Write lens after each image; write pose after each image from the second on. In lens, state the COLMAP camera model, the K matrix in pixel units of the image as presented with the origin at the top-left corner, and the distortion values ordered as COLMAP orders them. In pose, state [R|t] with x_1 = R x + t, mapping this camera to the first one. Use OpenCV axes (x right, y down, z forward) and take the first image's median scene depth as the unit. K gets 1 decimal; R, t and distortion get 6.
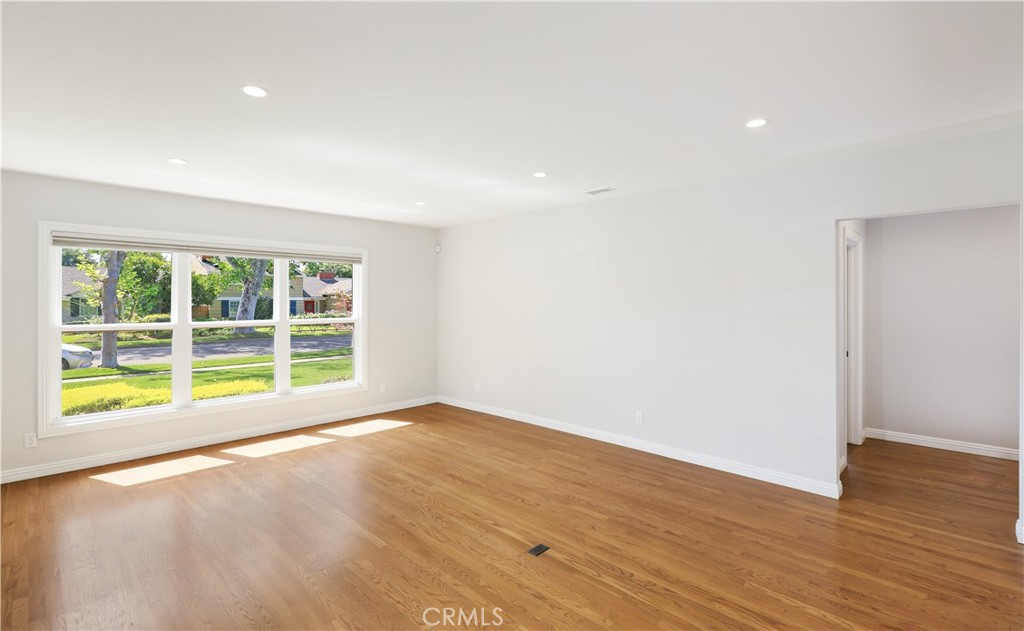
lens RADIAL K [[479.2, 0, 526.1], [0, 479.2, 300.3], [0, 0, 1]] dist [-0.000871, 0.000591]
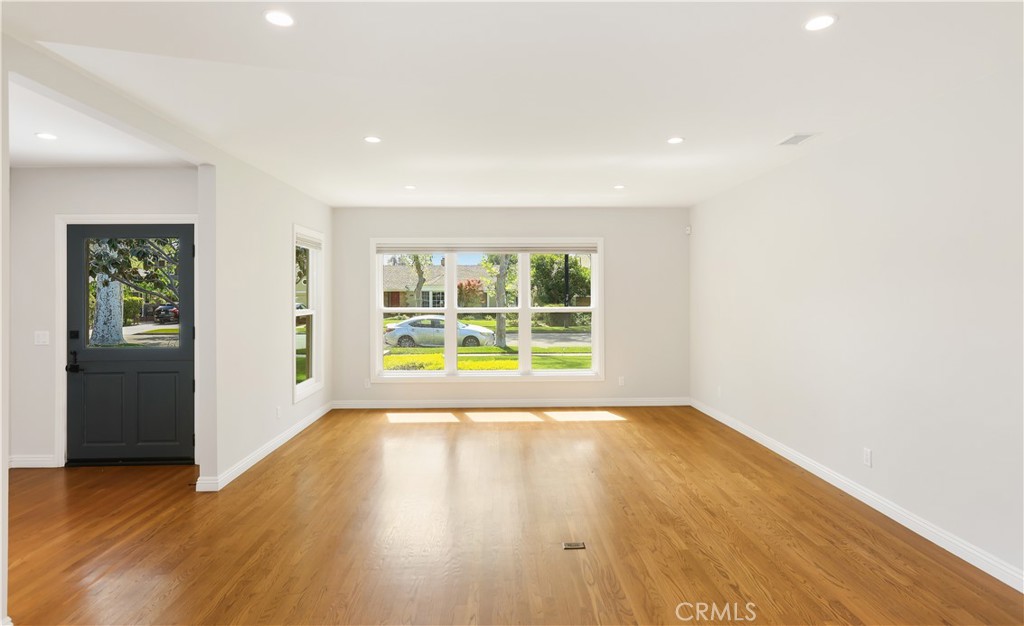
lens RADIAL K [[547.9, 0, 500.7], [0, 547.9, 289.3], [0, 0, 1]] dist [0.005120, 0.001809]
pose [[0.701591, -0.007619, -0.712539, 0.445309], [0.005352, 0.999971, -0.005422, 0.006217], [0.712560, -0.000010, 0.701611, 0.075665]]
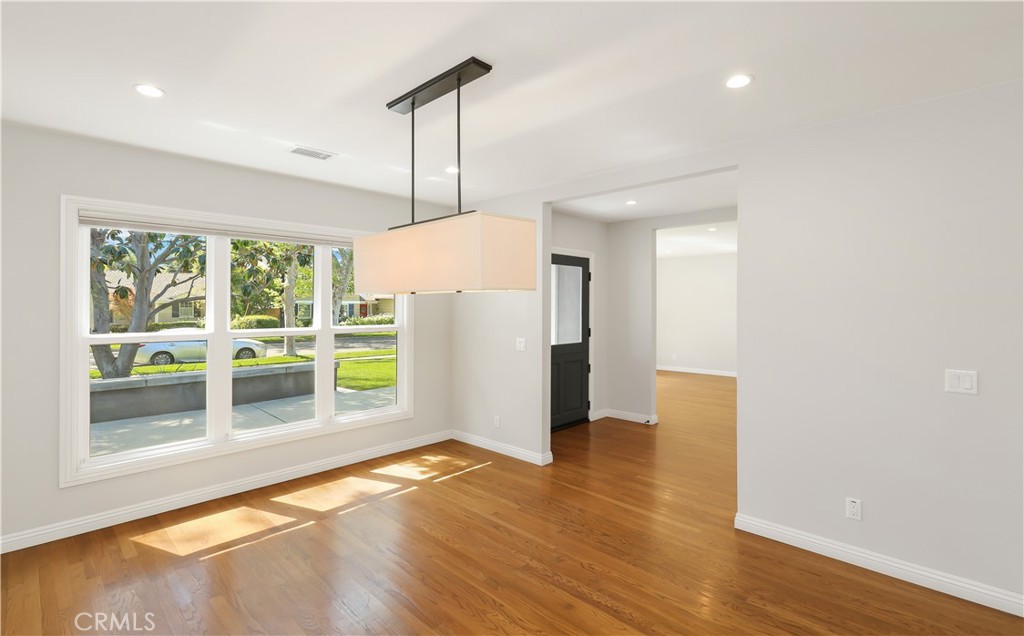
lens RADIAL K [[479.2, 0, 535.9], [0, 479.2, 310.7], [0, 0, 1]] dist [-0.000871, 0.000591]
pose [[0.999812, 0.007251, 0.017998, -1.174112], [-0.007462, 0.999904, 0.011696, -0.002055], [-0.017911, -0.011828, 0.999770, -1.206793]]
